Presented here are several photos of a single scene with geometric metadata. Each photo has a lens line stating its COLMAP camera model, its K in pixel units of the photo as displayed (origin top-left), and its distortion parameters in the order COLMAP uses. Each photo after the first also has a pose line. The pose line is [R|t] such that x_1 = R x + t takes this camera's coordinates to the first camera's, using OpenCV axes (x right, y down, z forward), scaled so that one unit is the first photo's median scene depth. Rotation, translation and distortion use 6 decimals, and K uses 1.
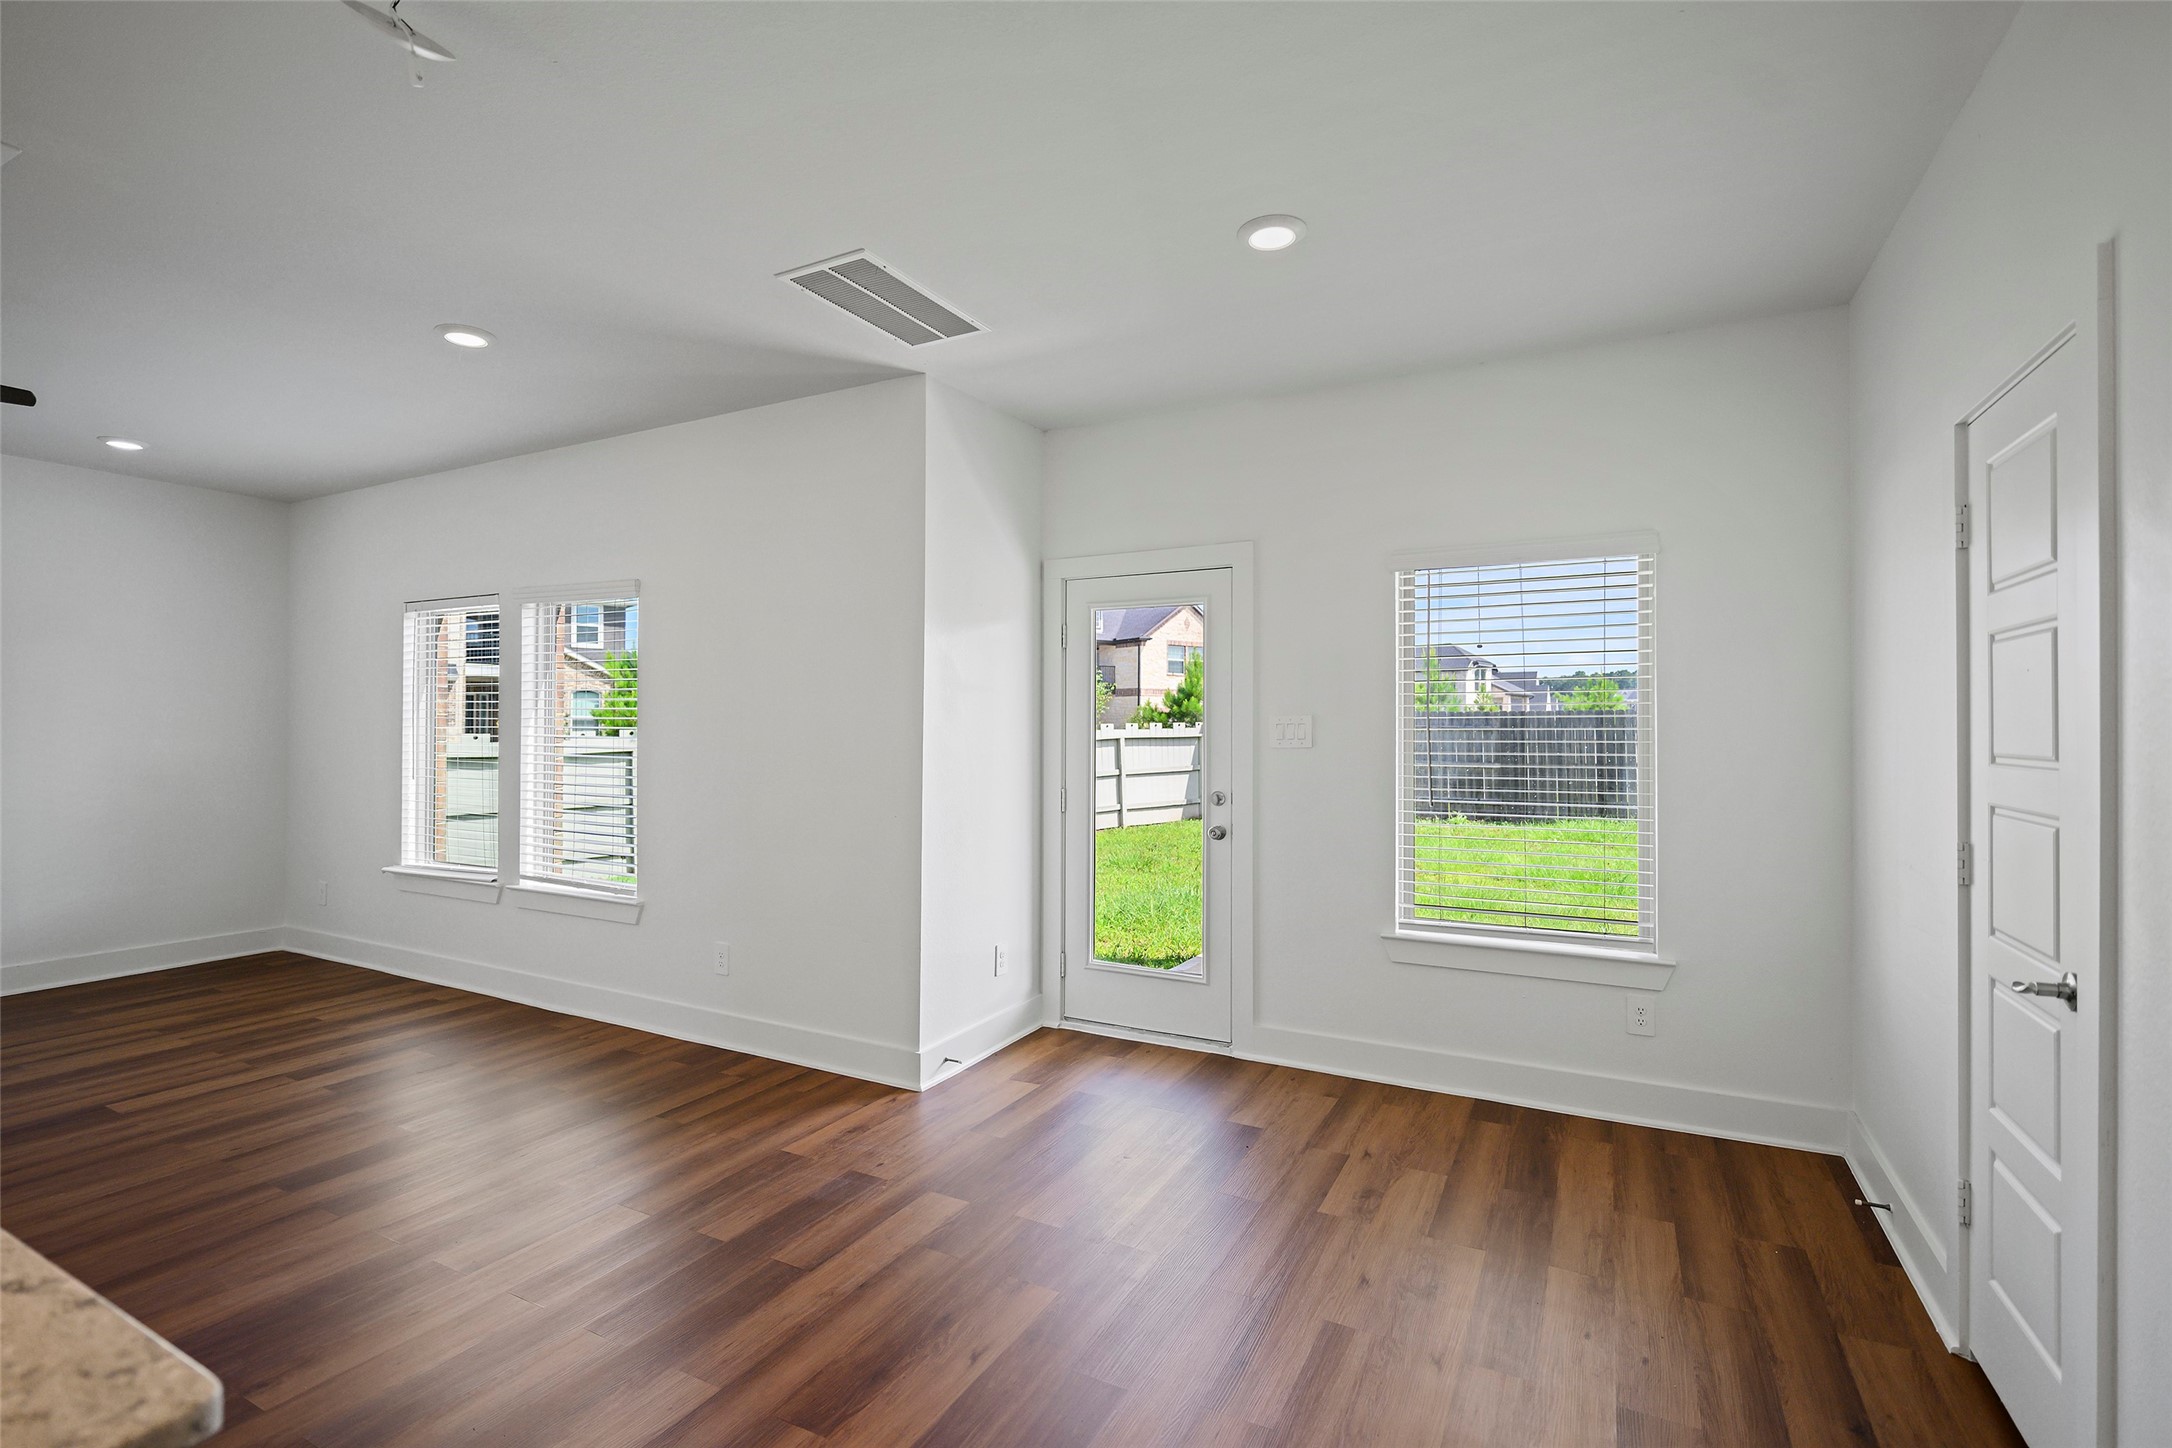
lens RADIAL K [[1006.9, 0, 1075.1], [0, 1006.9, 721.6], [0, 0, 1]] dist [-0.001893, -0.001783]
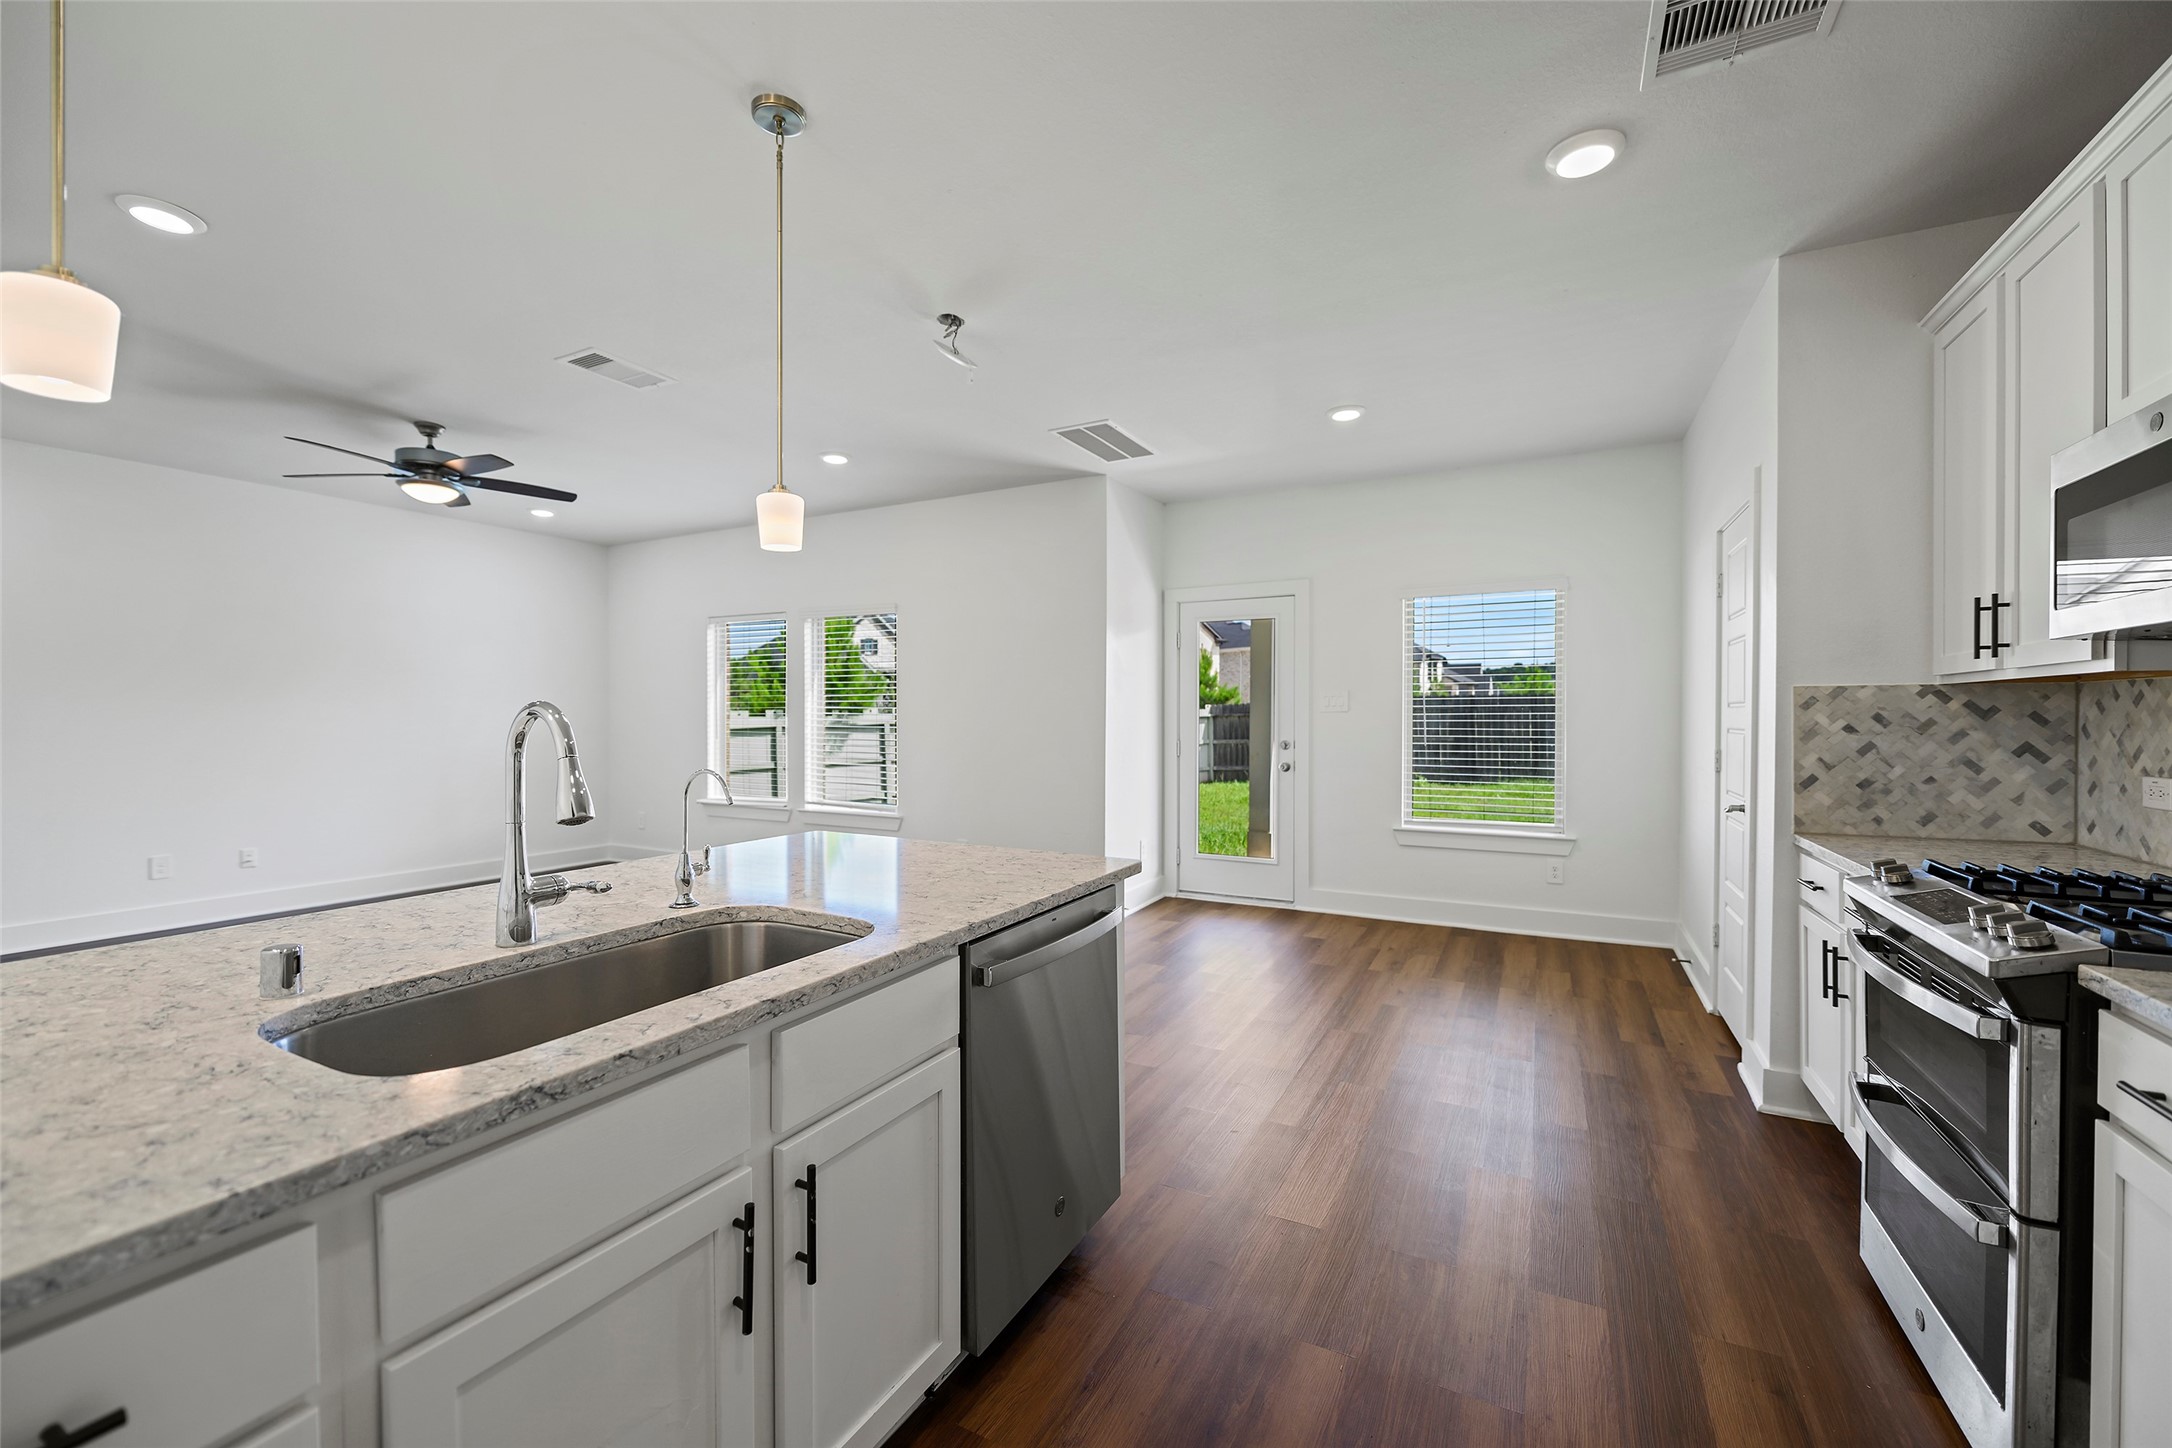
lens RADIAL K [[884.6, 0, 1074.5], [0, 884.6, 728.1], [0, 0, 1]] dist [-0.002224, -0.000258]
pose [[0.999994, -0.003527, 0.000114, -0.202917], [0.003523, 0.999759, 0.021669, 0.022205], [-0.000190, -0.021668, 0.999765, -0.402390]]
